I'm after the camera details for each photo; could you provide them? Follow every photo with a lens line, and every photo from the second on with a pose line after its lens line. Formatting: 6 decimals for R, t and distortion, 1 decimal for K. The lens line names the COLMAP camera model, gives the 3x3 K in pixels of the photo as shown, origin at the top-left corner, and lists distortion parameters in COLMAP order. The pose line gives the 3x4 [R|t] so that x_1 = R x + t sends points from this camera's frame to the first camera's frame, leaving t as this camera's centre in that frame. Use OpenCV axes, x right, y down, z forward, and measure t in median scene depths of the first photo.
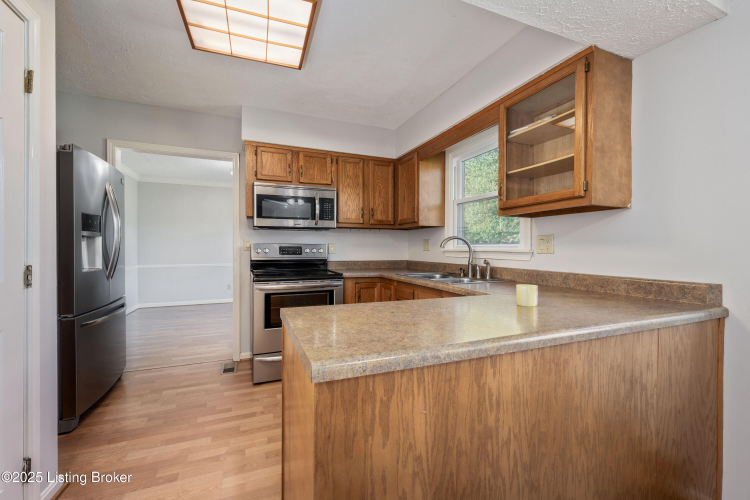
lens RADIAL K [[305.4, 0, 374.3], [0, 305.4, 251.5], [0, 0, 1]] dist [0.002016, 0.000316]
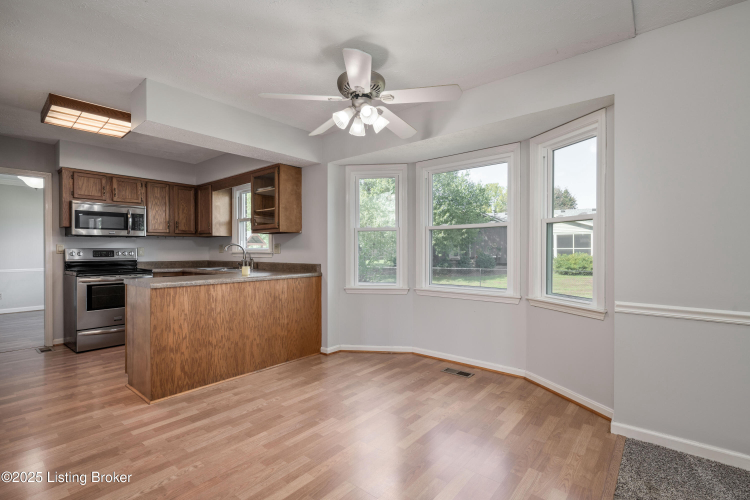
lens RADIAL K [[352.4, 0, 362.1], [0, 352.4, 249.8], [0, 0, 1]] dist [0.001936, 0.000479]
pose [[0.897666, -0.004845, 0.440650, 0.044971], [0.010781, 0.999882, -0.010969, 0.009574], [-0.440544, 0.014597, 0.897612, -0.823333]]
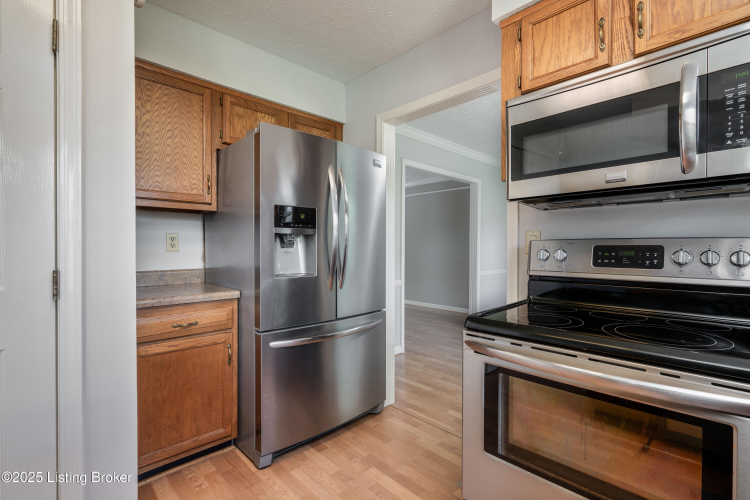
lens RADIAL K [[352.4, 0, 389.7], [0, 352.4, 251.3], [0, 0, 1]] dist [0.001936, 0.000479]
pose [[0.382606, 0.008805, -0.923870, 0.015654], [-0.011085, 0.999926, 0.004940, -0.008621], [0.923845, 0.008351, 0.382675, 0.606624]]
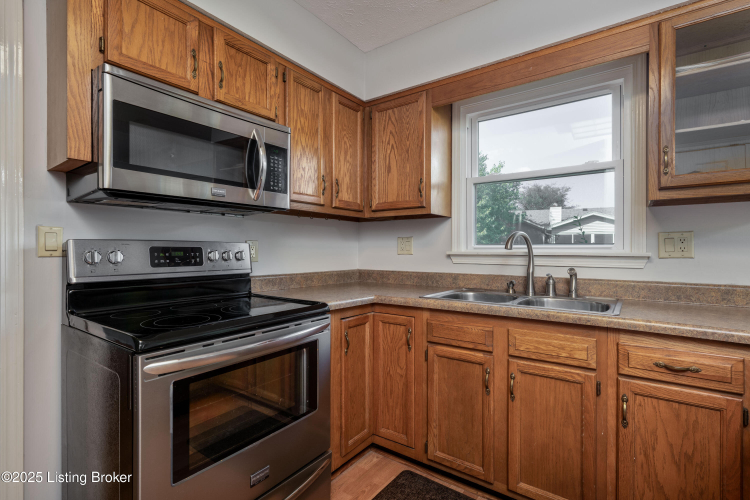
lens RADIAL K [[352.4, 0, 365.4], [0, 352.4, 251.3], [0, 0, 1]] dist [0.001936, 0.000479]
pose [[0.855672, -0.001763, 0.517516, -0.326238], [0.005880, 0.999963, -0.006317, -0.005828], [-0.517486, 0.008449, 0.855650, 0.465884]]
